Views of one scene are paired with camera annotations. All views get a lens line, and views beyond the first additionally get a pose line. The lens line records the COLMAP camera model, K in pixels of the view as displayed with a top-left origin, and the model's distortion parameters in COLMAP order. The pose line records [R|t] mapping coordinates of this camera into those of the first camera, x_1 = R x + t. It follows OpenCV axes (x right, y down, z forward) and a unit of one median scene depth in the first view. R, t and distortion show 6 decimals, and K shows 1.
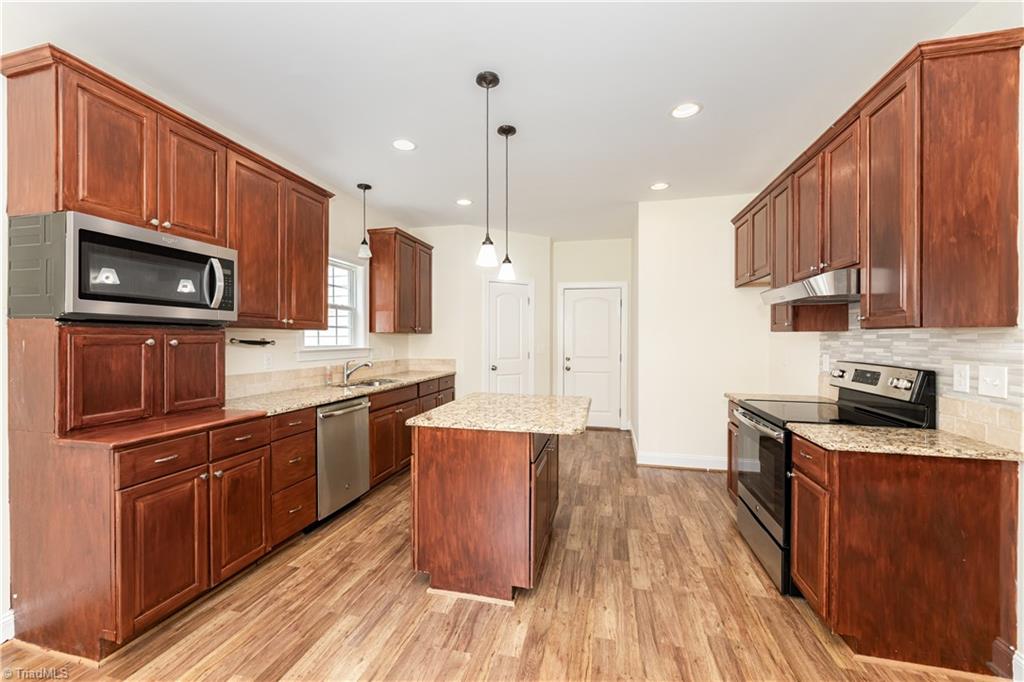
lens RADIAL K [[413.0, 0, 507.1], [0, 413.0, 340.8], [0, 0, 1]] dist [-0.000816, -0.000554]
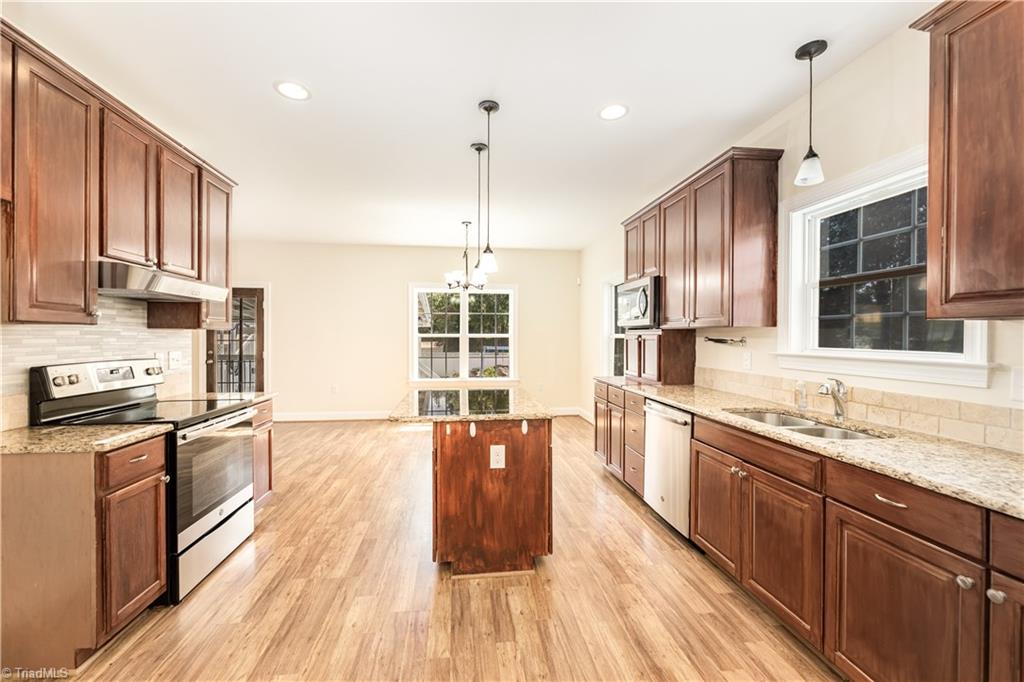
lens RADIAL K [[413.0, 0, 509.8], [0, 413.0, 340.1], [0, 0, 1]] dist [-0.000816, -0.000554]
pose [[-0.933450, -0.000499, -0.358707, 0.347890], [-0.005881, 0.999886, 0.013913, -0.013938], [0.358659, 0.015097, -0.933347, 2.302172]]
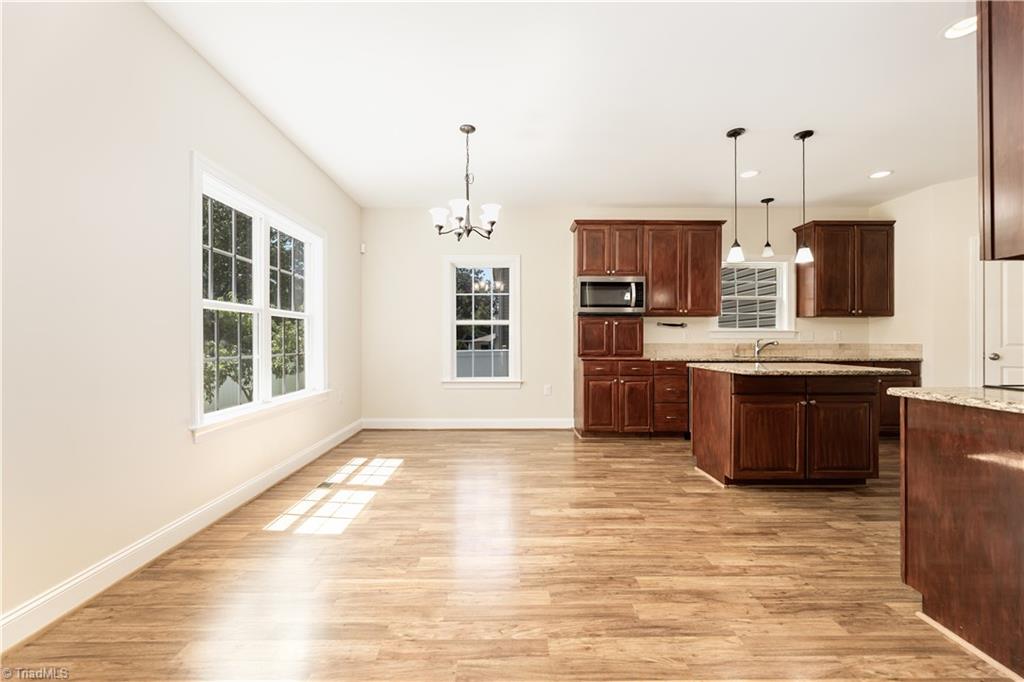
lens RADIAL K [[413.0, 0, 503.4], [0, 413.0, 342.6], [0, 0, 1]] dist [-0.000816, -0.000554]
pose [[0.241362, 0.002063, -0.970433, 1.142102], [-0.004792, 0.999988, 0.000934, 0.101964], [0.970423, 0.004425, 0.241369, -0.131487]]
